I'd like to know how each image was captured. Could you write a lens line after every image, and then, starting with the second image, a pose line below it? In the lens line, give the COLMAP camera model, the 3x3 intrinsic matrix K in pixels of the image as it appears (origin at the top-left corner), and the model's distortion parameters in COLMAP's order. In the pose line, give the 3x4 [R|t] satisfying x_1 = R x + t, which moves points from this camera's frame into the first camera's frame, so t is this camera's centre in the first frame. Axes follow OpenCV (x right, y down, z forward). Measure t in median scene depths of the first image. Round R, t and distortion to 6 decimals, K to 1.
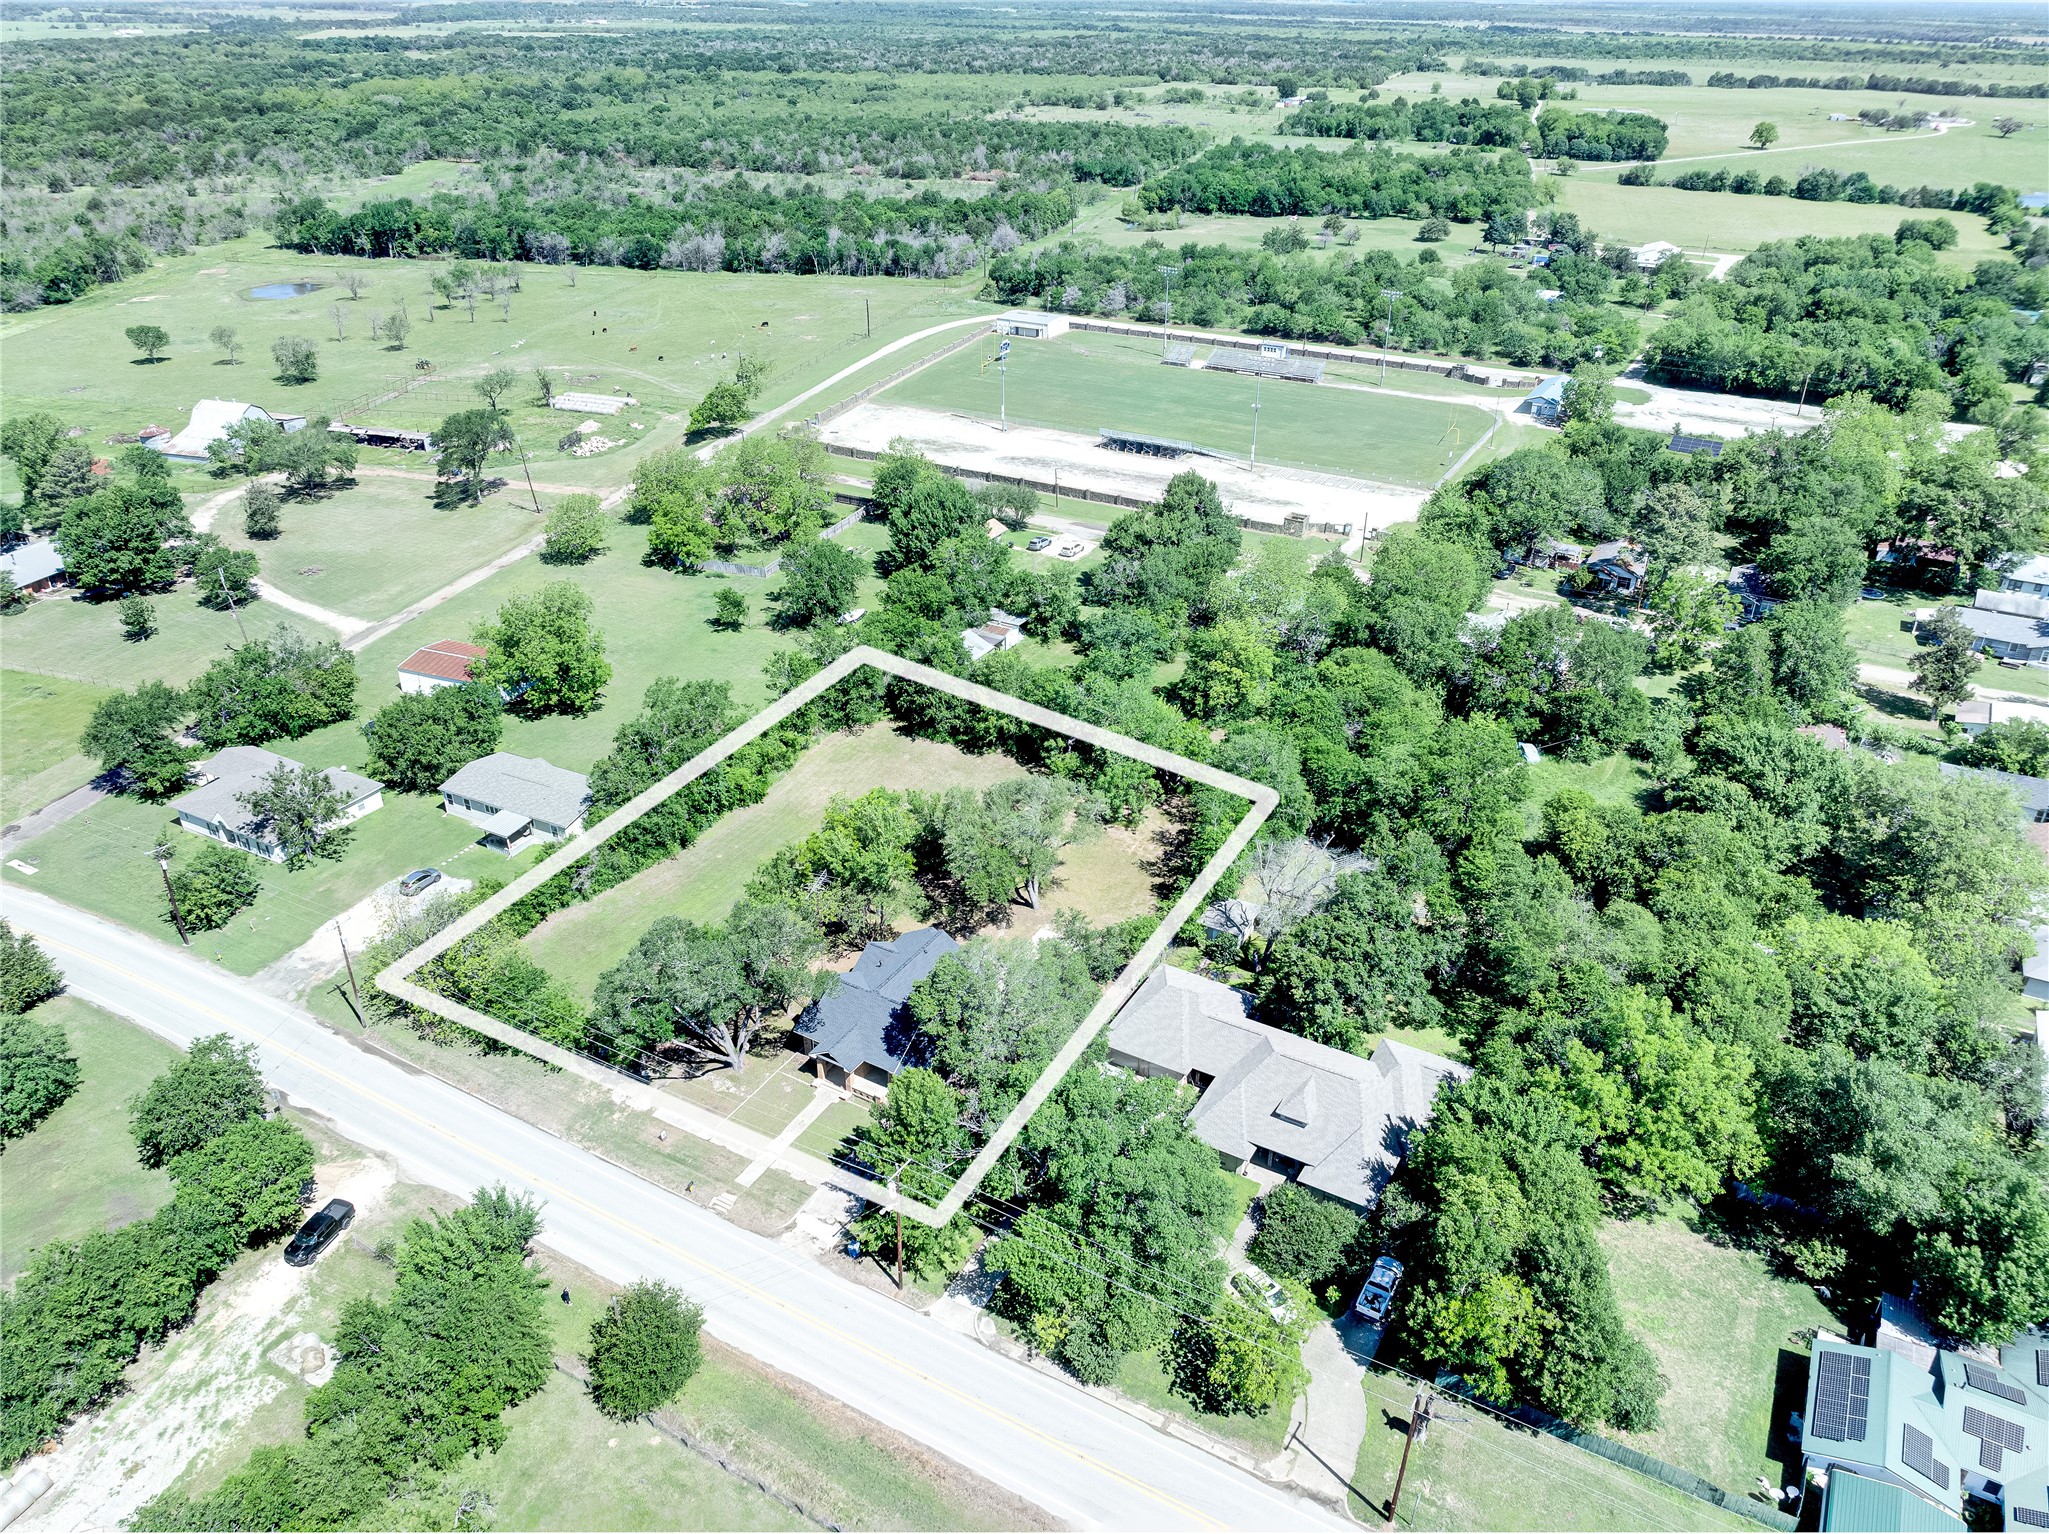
lens RADIAL K [[1446.3, 0, 1024.5], [0, 1446.3, 767.0], [0, 0, 1]] dist [-0.005601, -0.001692]
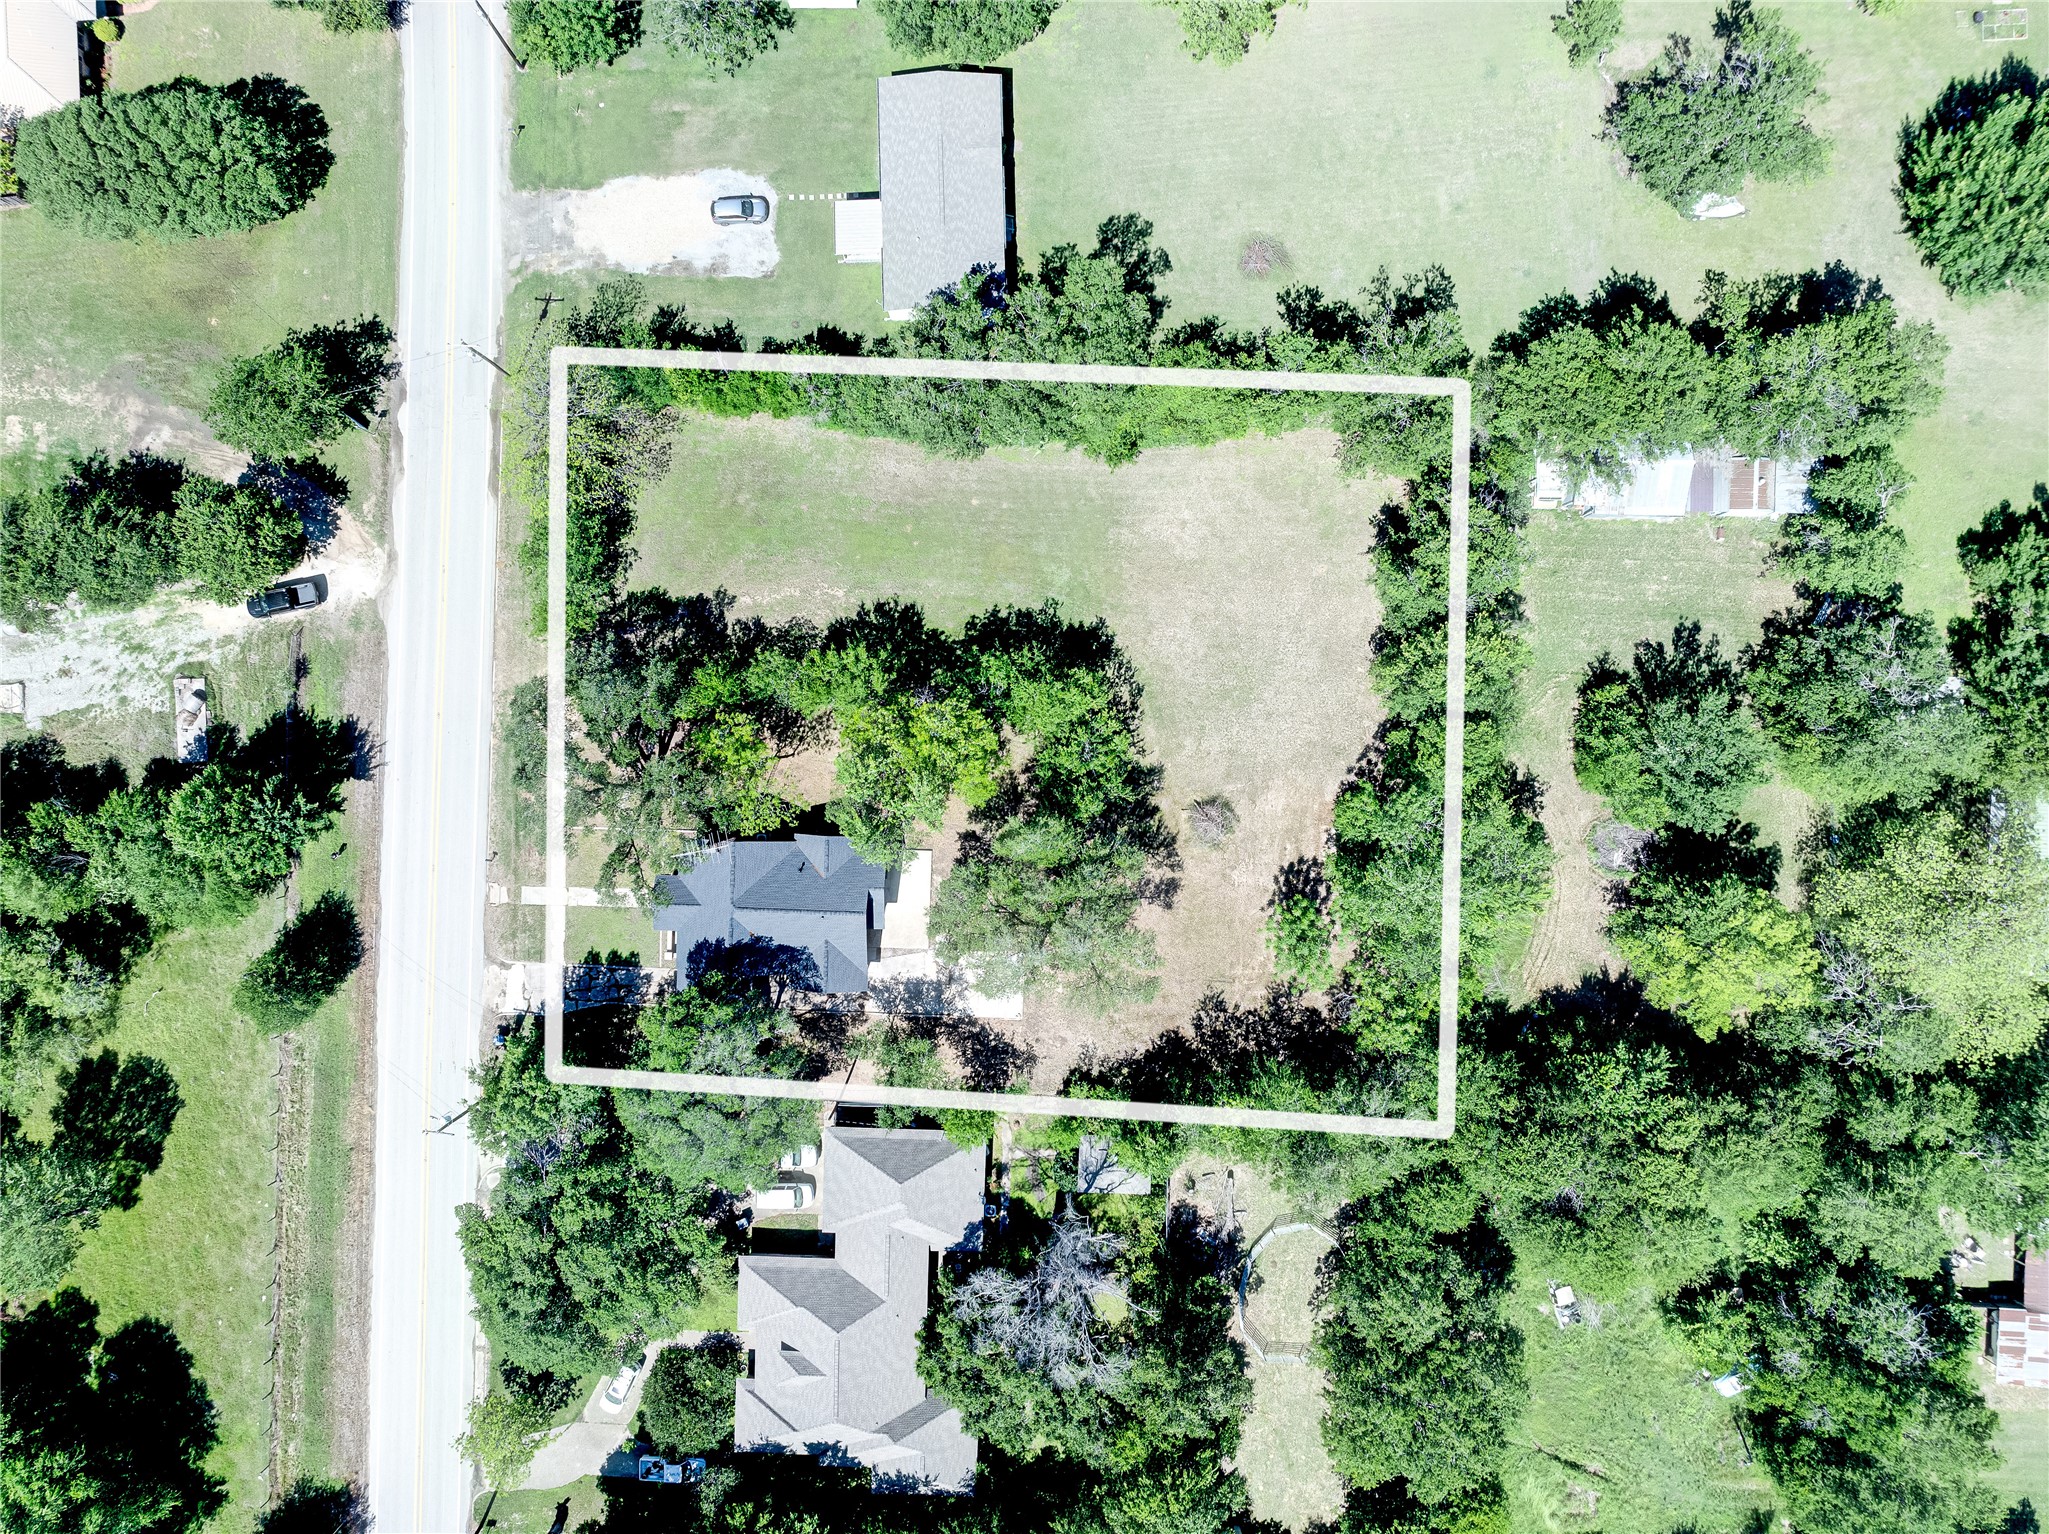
lens RADIAL K [[1446.3, 0, 1024.5], [0, 1446.3, 767.0], [0, 0, 1]] dist [-0.005601, -0.001692]
pose [[0.477271, 0.878707, 0.009294, -0.072006], [-0.423895, 0.220948, 0.878348, -0.523532], [0.769757, -0.423150, 0.477931, 0.517805]]
